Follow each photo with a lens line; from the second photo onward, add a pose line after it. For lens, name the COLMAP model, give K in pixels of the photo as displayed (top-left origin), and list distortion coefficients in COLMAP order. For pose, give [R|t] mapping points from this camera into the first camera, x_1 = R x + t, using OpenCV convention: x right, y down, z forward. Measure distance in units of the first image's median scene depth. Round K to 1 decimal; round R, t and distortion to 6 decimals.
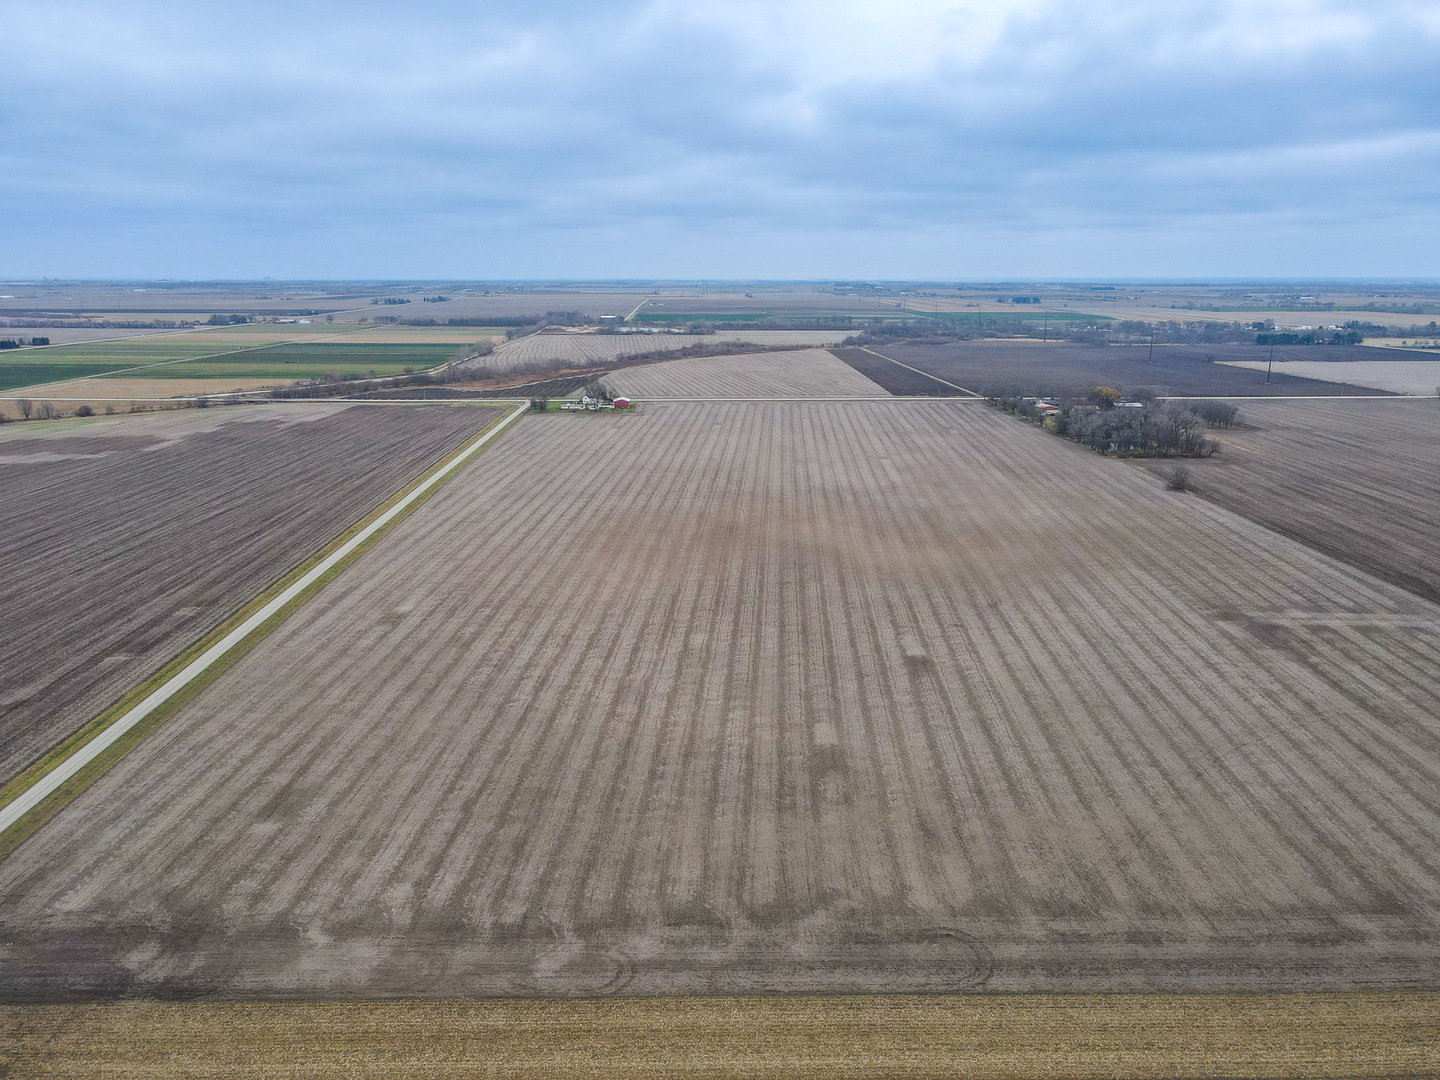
lens RADIAL K [[1047.5, 0, 715.0], [0, 1047.5, 534.4], [0, 0, 1]] dist [0.000171, 0.027731]
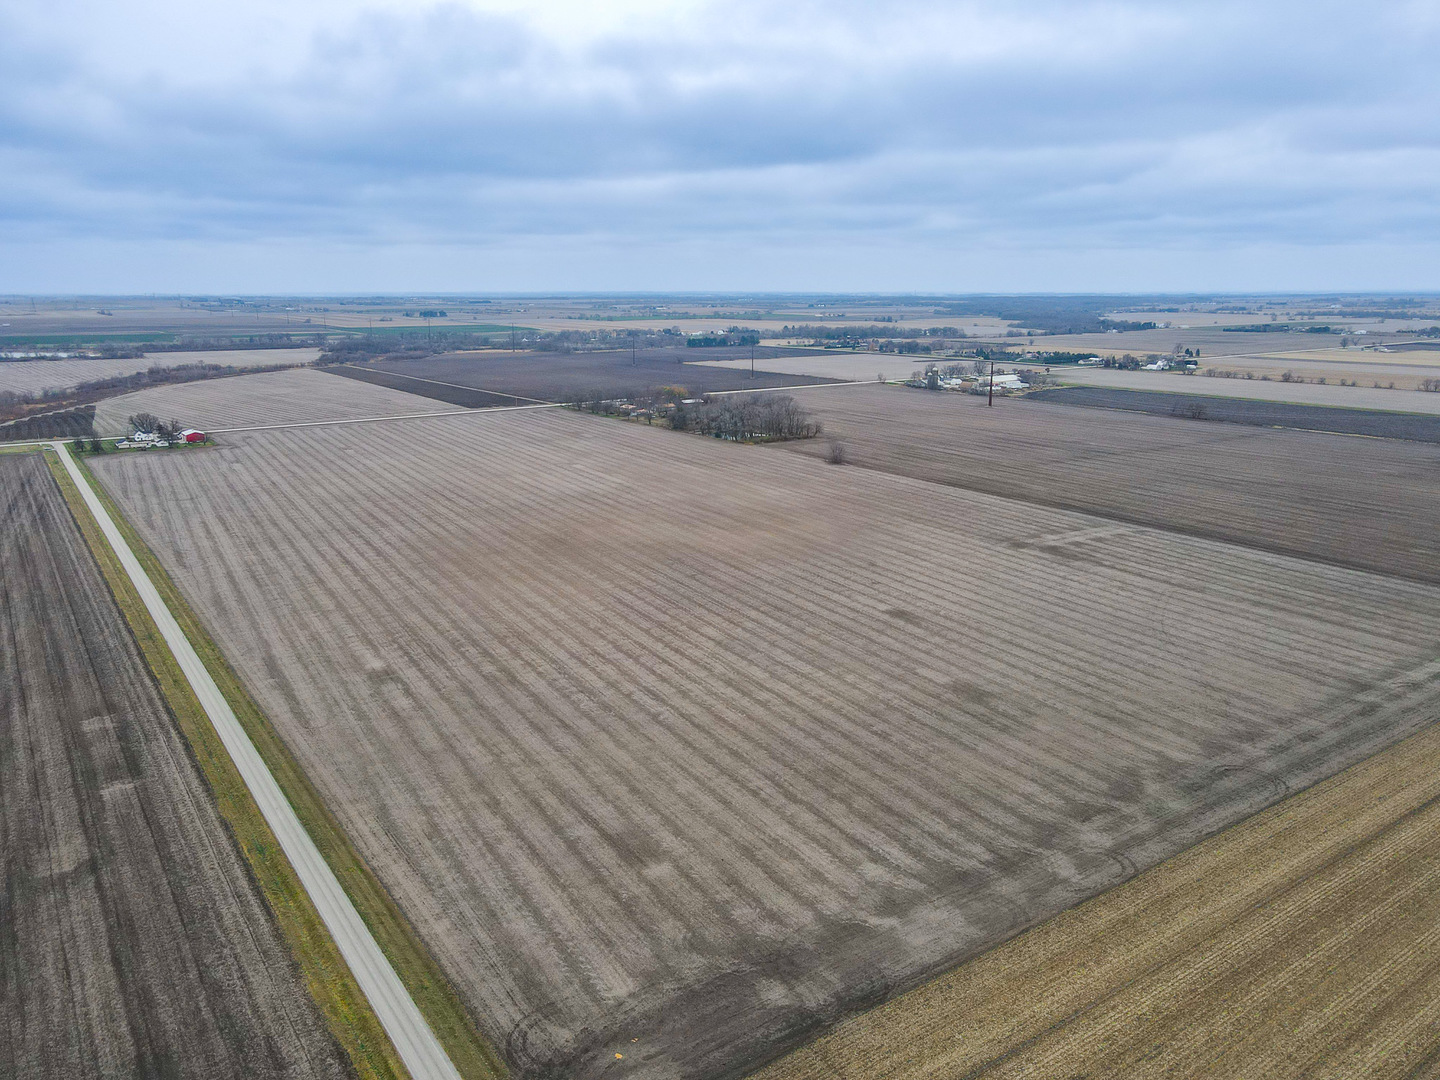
lens RADIAL K [[1047.5, 0, 715.0], [0, 1047.5, 534.4], [0, 0, 1]] dist [0.000171, 0.027731]
pose [[0.835129, -0.130500, 0.534350, -0.596344], [0.137413, 0.990144, 0.027054, -0.025909], [-0.532614, 0.050833, 0.844830, 0.115645]]
